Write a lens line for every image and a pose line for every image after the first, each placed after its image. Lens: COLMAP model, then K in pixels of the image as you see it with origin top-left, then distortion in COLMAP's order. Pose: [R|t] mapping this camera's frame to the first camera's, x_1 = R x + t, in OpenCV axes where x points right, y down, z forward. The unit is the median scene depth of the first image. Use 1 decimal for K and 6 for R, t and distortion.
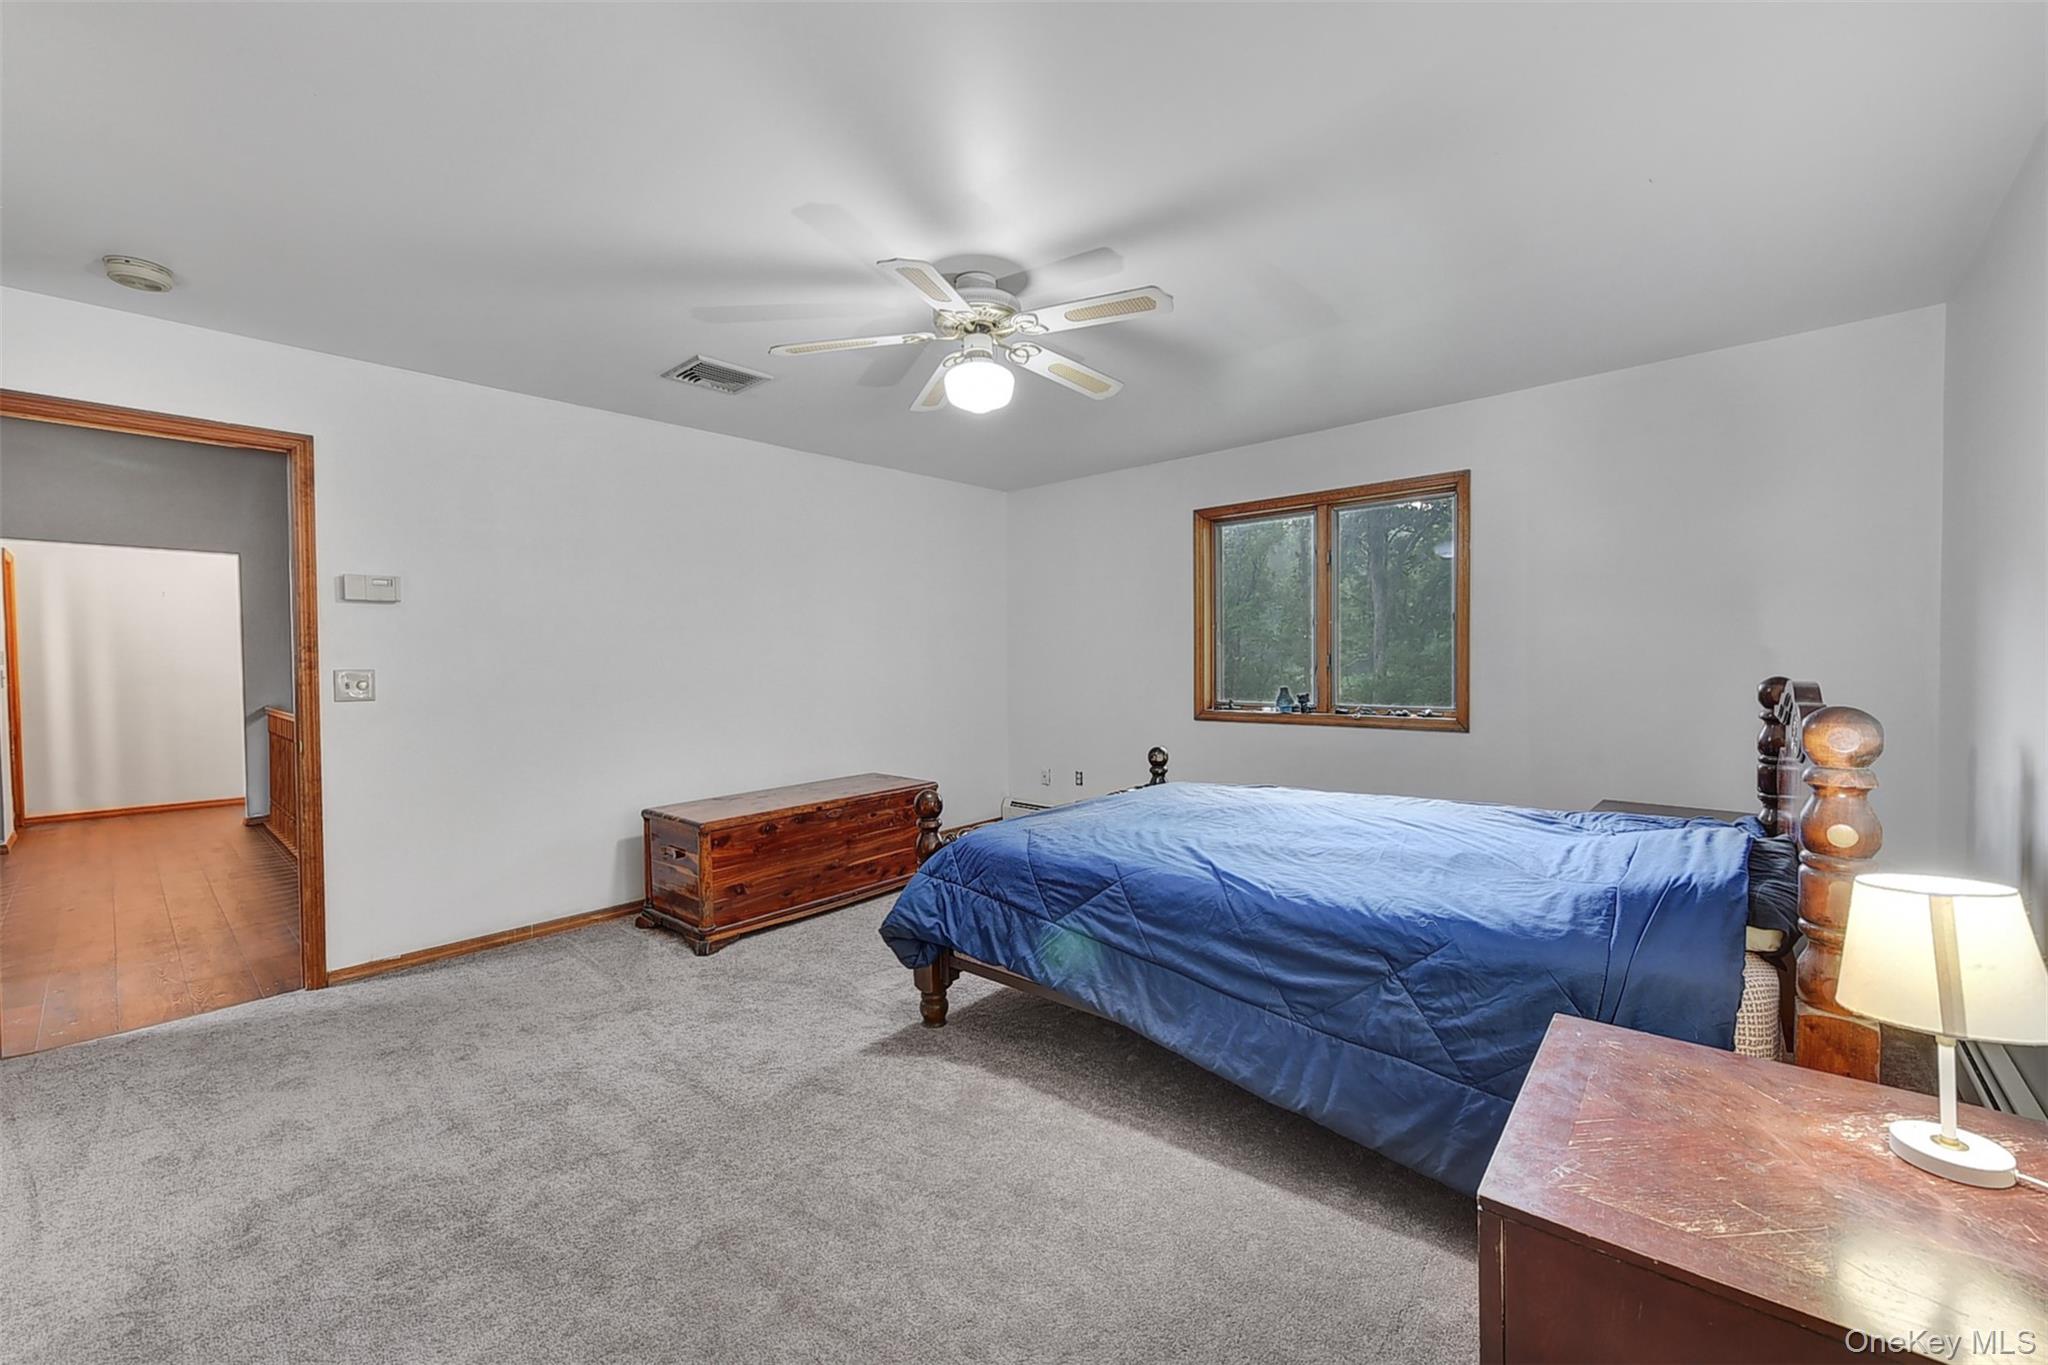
lens RADIAL K [[814.8, 0, 1020.8], [0, 814.8, 677.3], [0, 0, 1]] dist [0.002334, 0.000001]
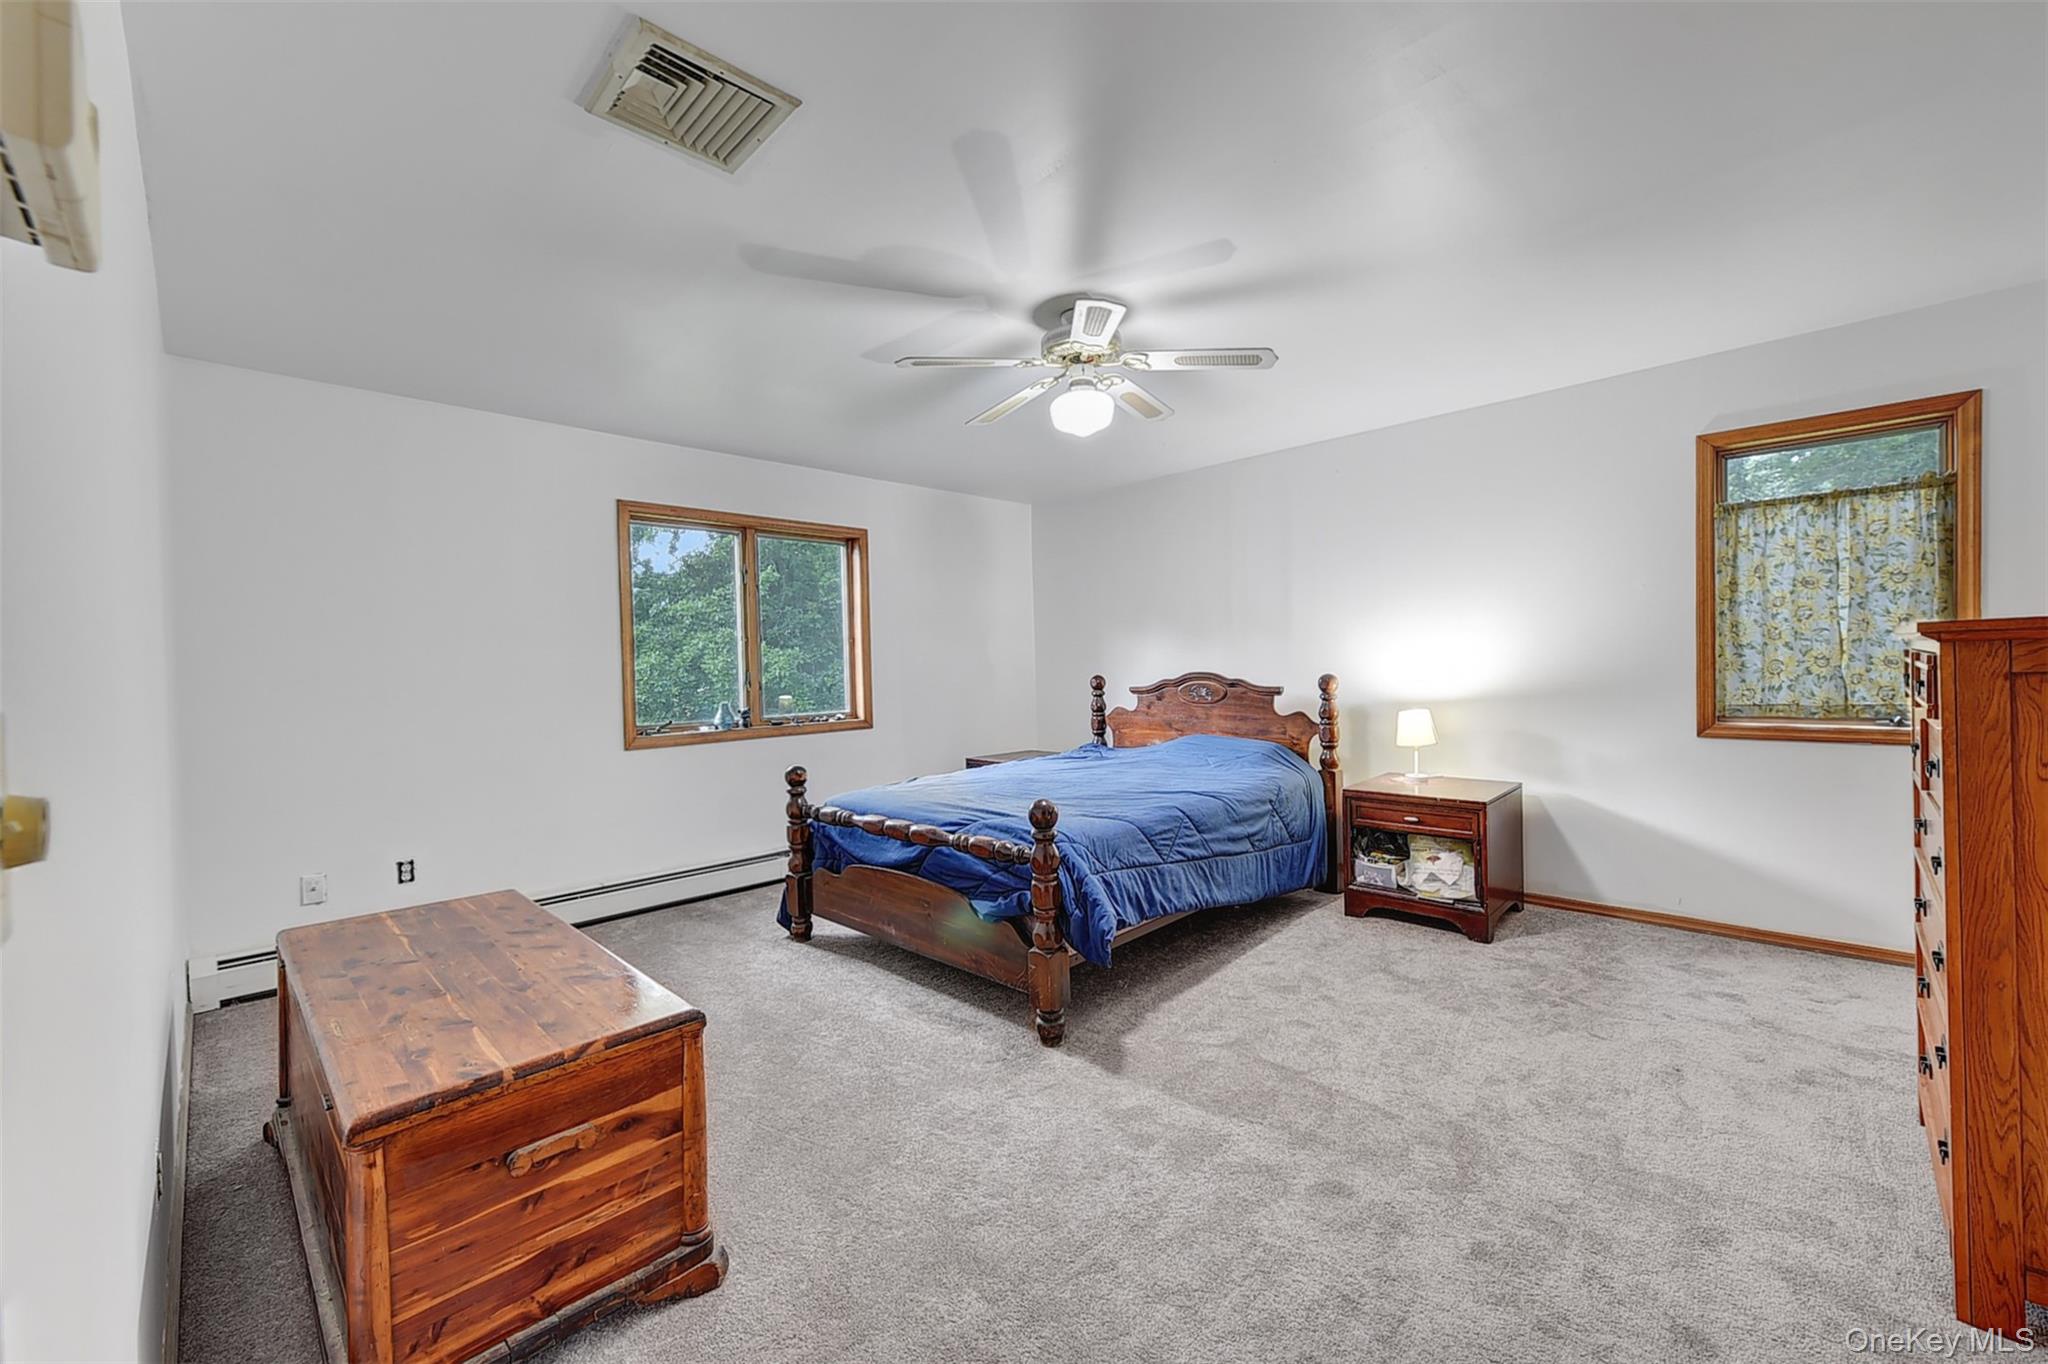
lens RADIAL K [[814.8, 0, 1028.8], [0, 814.8, 668.9], [0, 0, 1]] dist [0.002334, 0.000001]
pose [[0.049776, 0.007859, 0.998729, -1.158658], [0.049330, 0.998729, -0.010317, -0.003193], [-0.997541, 0.049781, 0.049325, 1.046358]]
